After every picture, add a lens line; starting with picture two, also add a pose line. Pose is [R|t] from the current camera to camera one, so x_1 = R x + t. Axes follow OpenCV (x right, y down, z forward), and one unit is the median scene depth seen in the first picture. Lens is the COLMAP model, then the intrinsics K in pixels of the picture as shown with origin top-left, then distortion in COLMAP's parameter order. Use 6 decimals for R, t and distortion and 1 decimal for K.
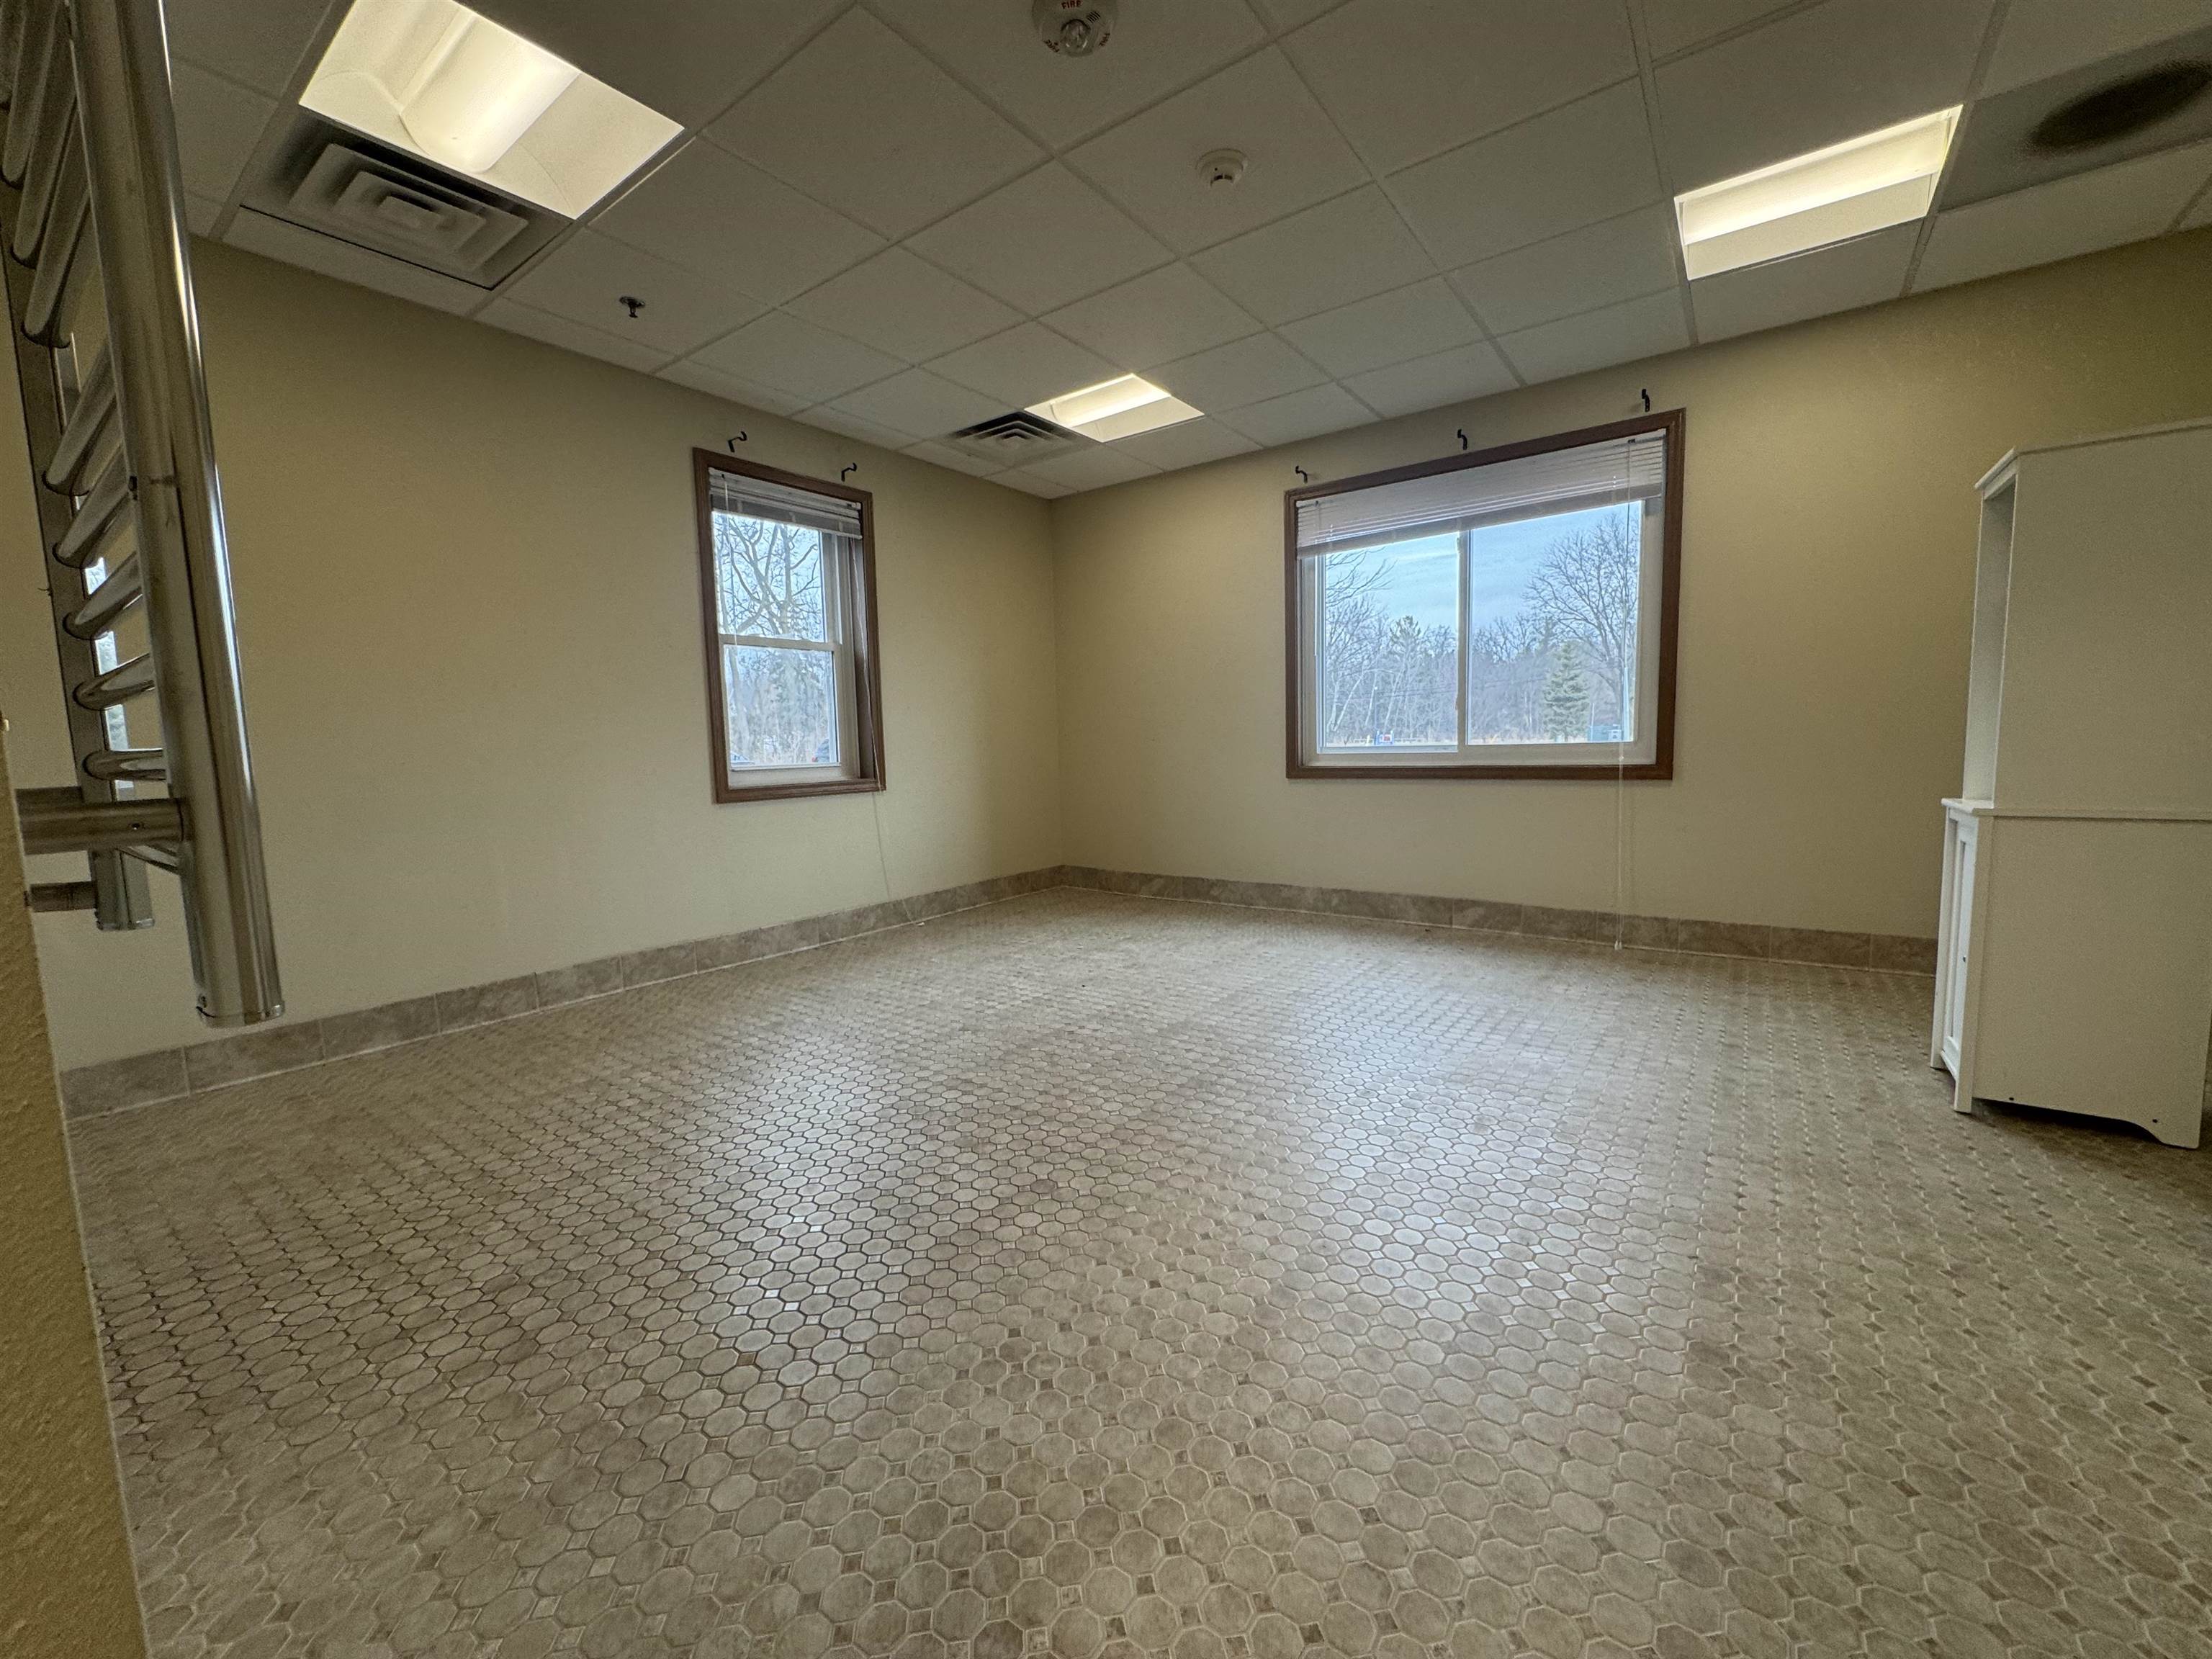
lens RADIAL K [[881.8, 0, 1106.0], [0, 881.8, 829.5], [0, 0, 1]] dist [-0.005484, -0.000156]
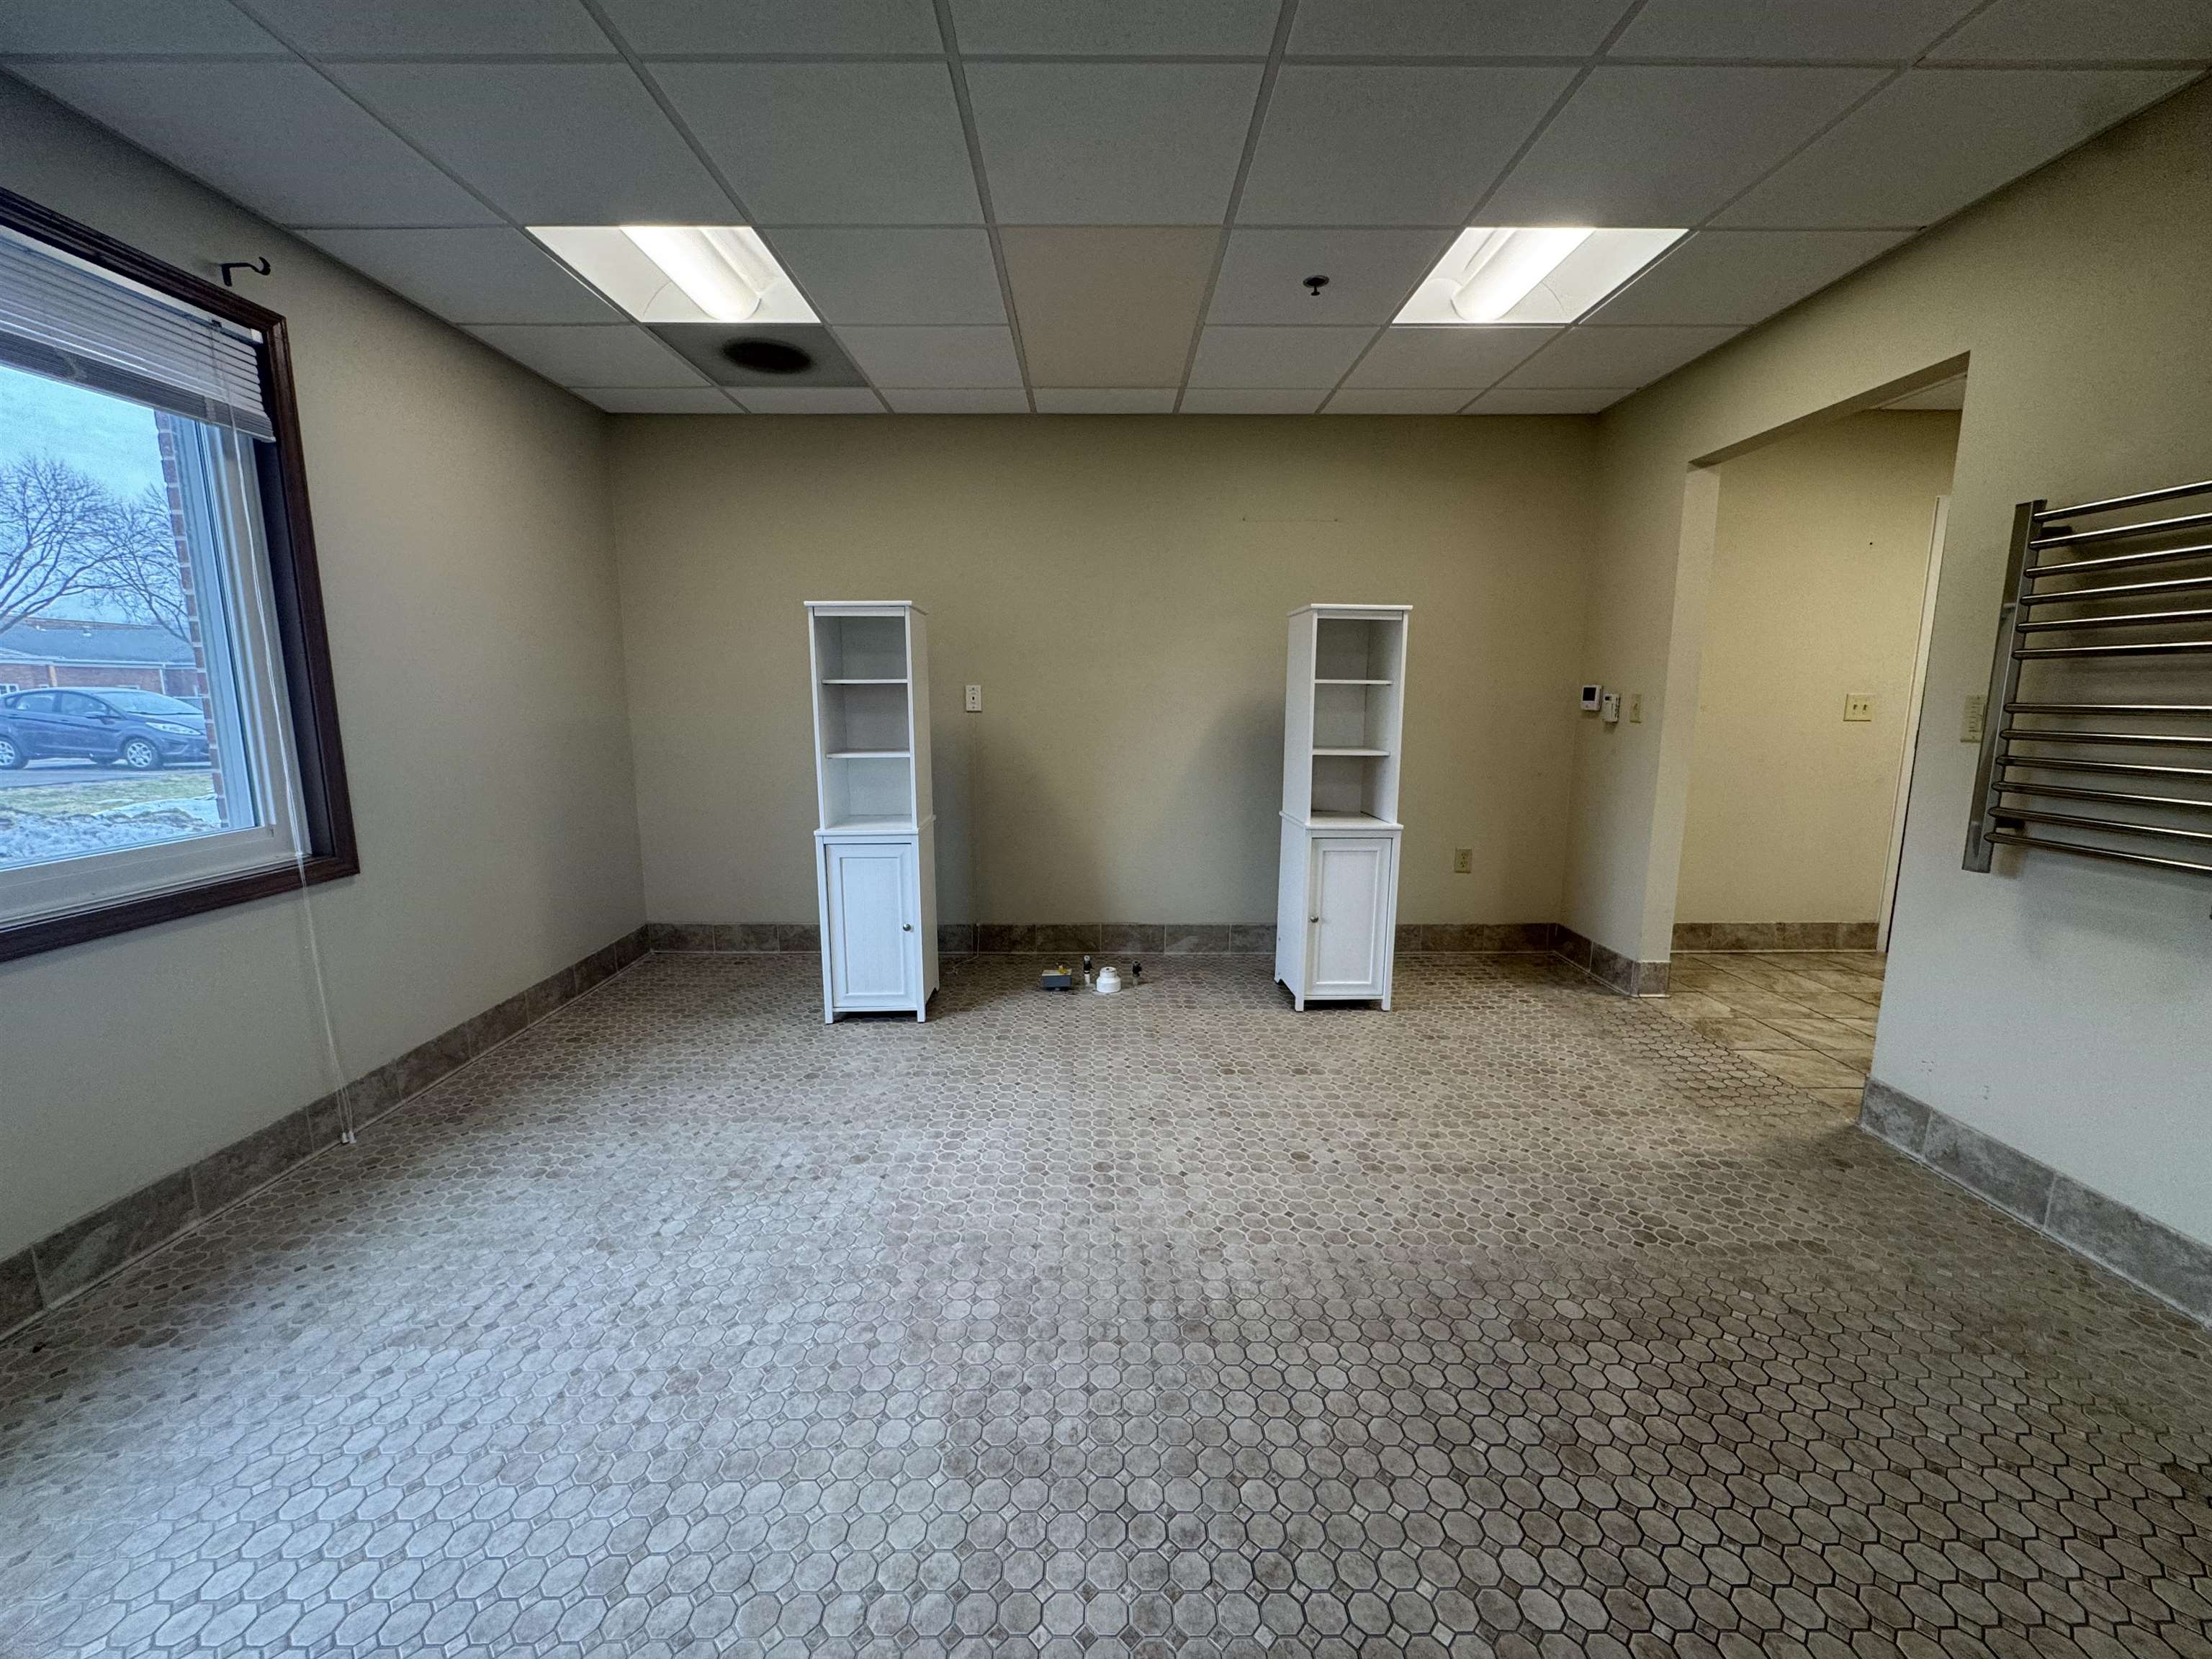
lens RADIAL K [[877.7, 0, 1103.2], [0, 877.7, 830.9], [0, 0, 1]] dist [-0.003897, 0.000732]
pose [[-0.600800, -0.099036, 0.793241, -0.351447], [0.098330, 0.975605, 0.196279, -0.235433], [-0.793329, 0.195924, -0.576405, 1.308851]]
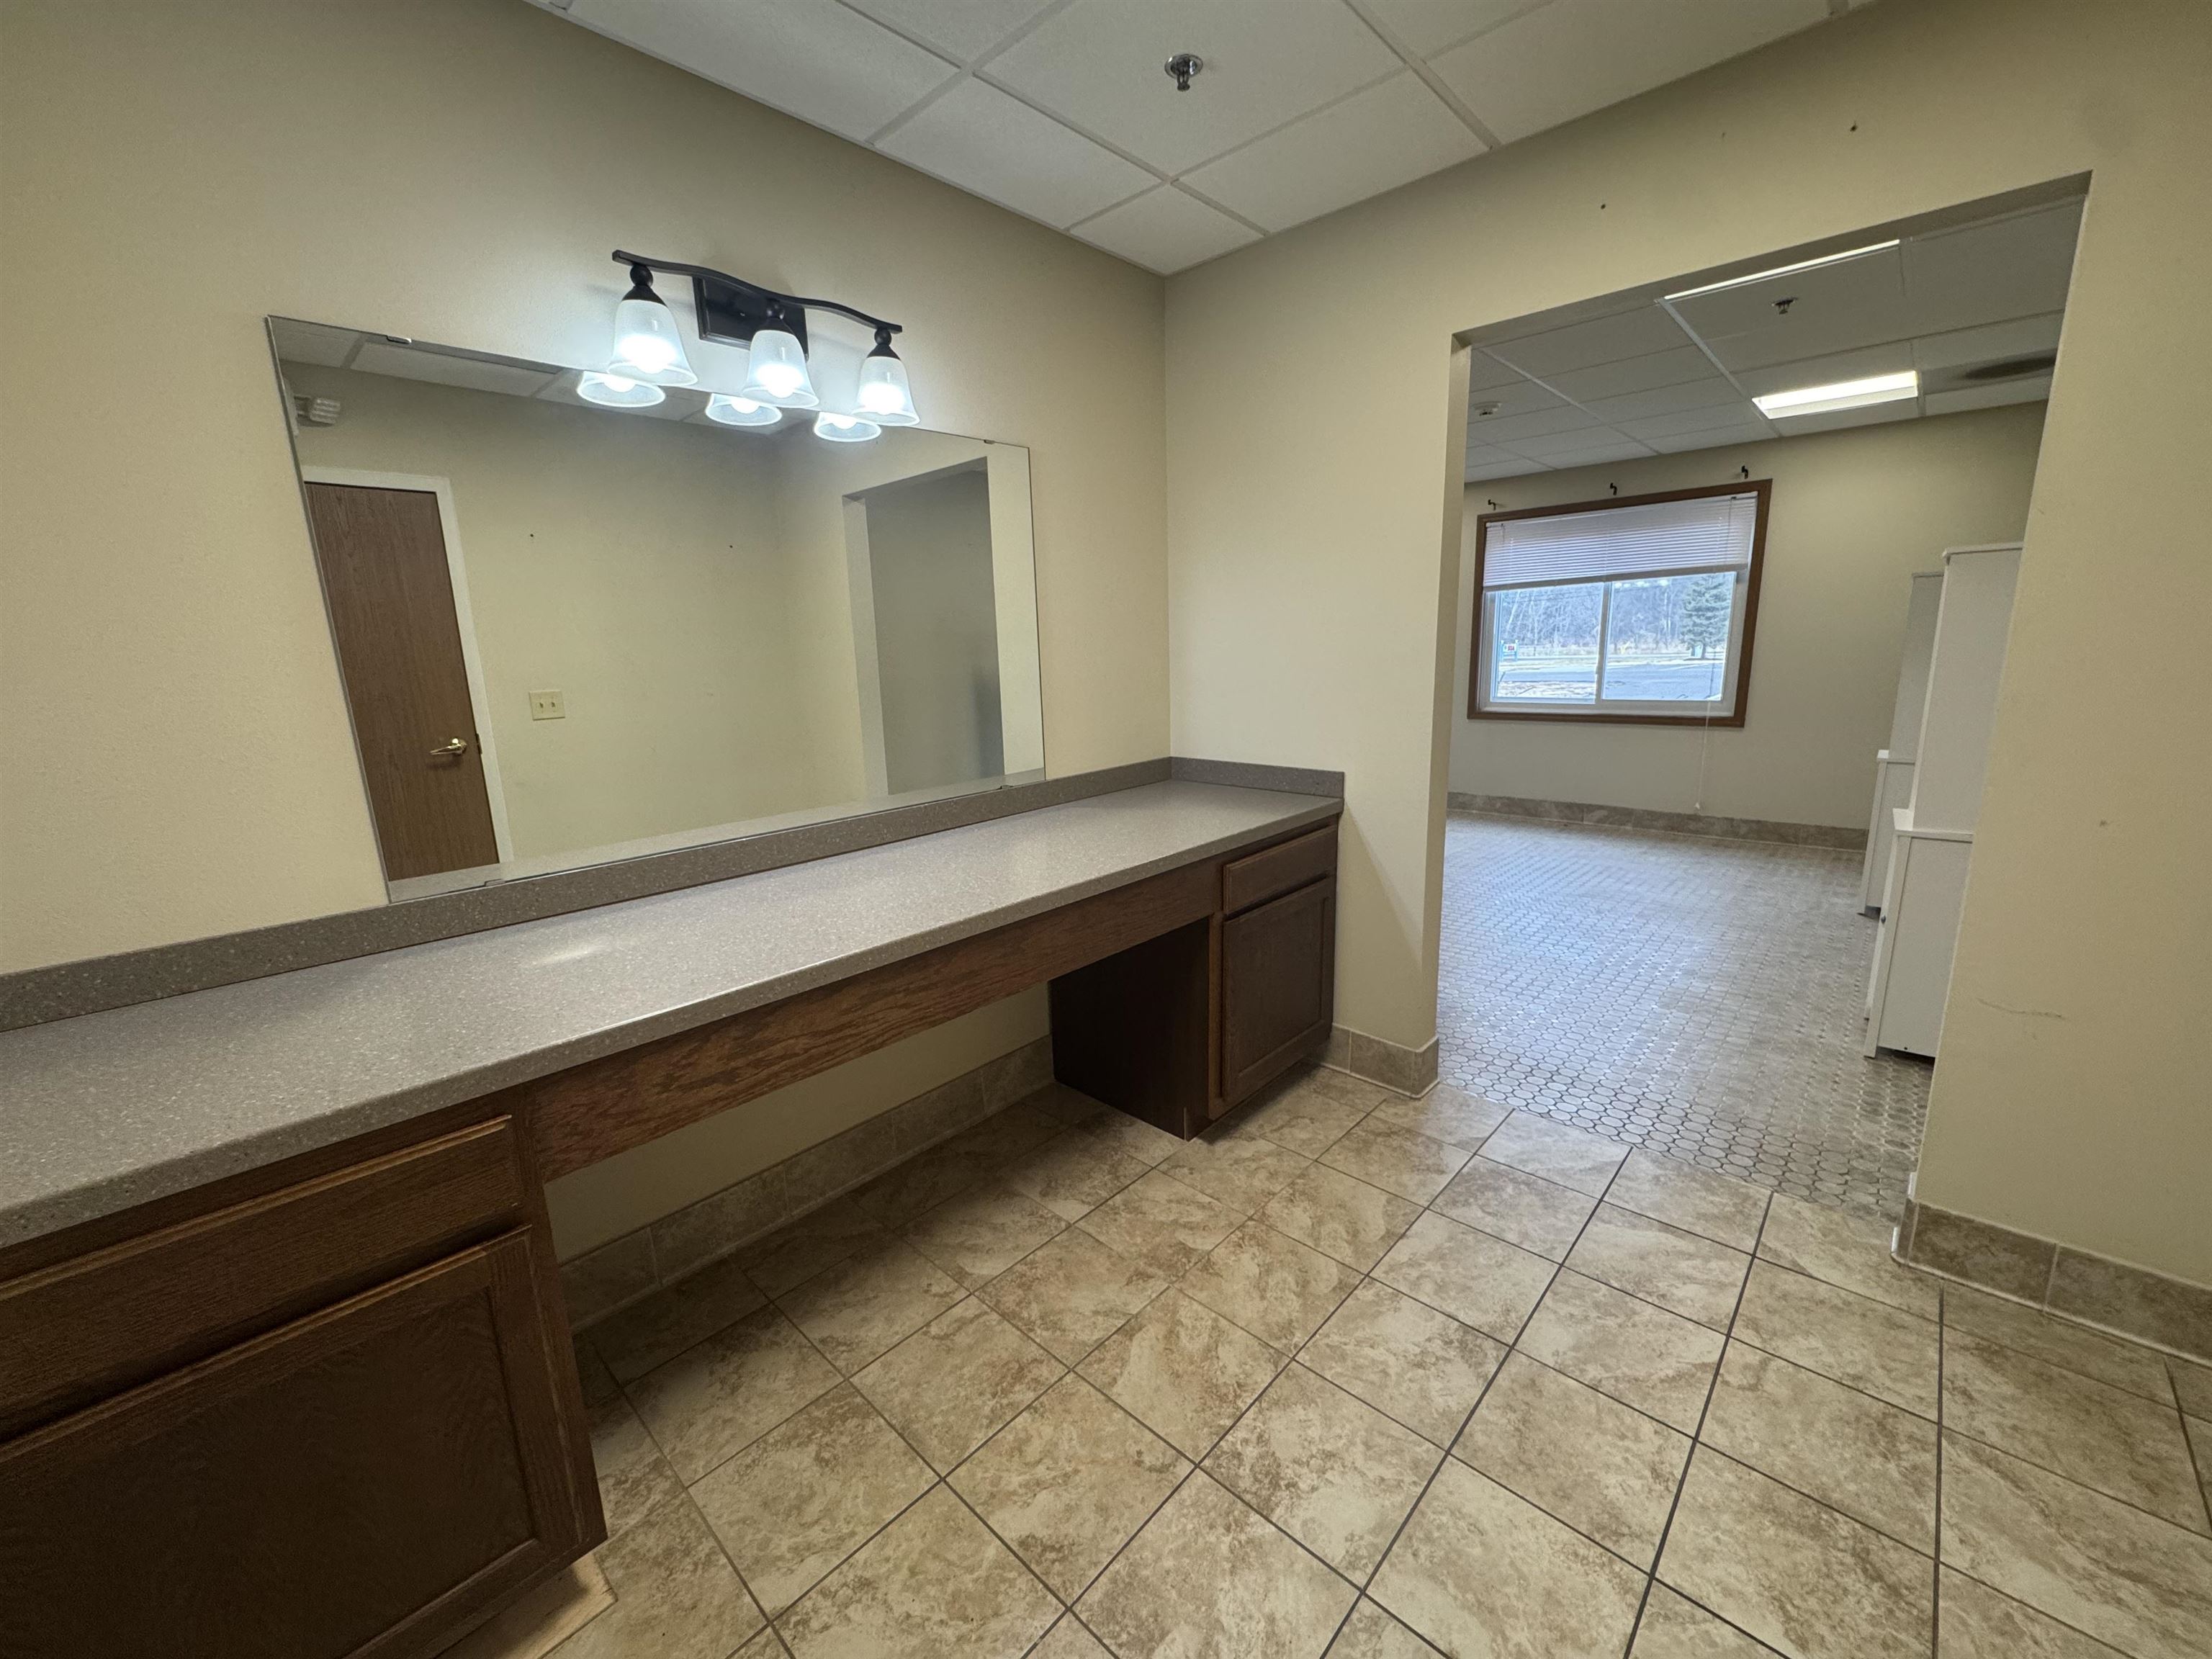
lens RADIAL K [[877.7, 0, 1103.2], [0, 877.7, 830.9], [0, 0, 1]] dist [-0.003897, 0.000732]
pose [[0.993321, 0.019024, -0.113806, -0.396659], [-0.006692, 0.994153, 0.107774, -0.048904], [0.115191, -0.106292, 0.987640, -0.907835]]
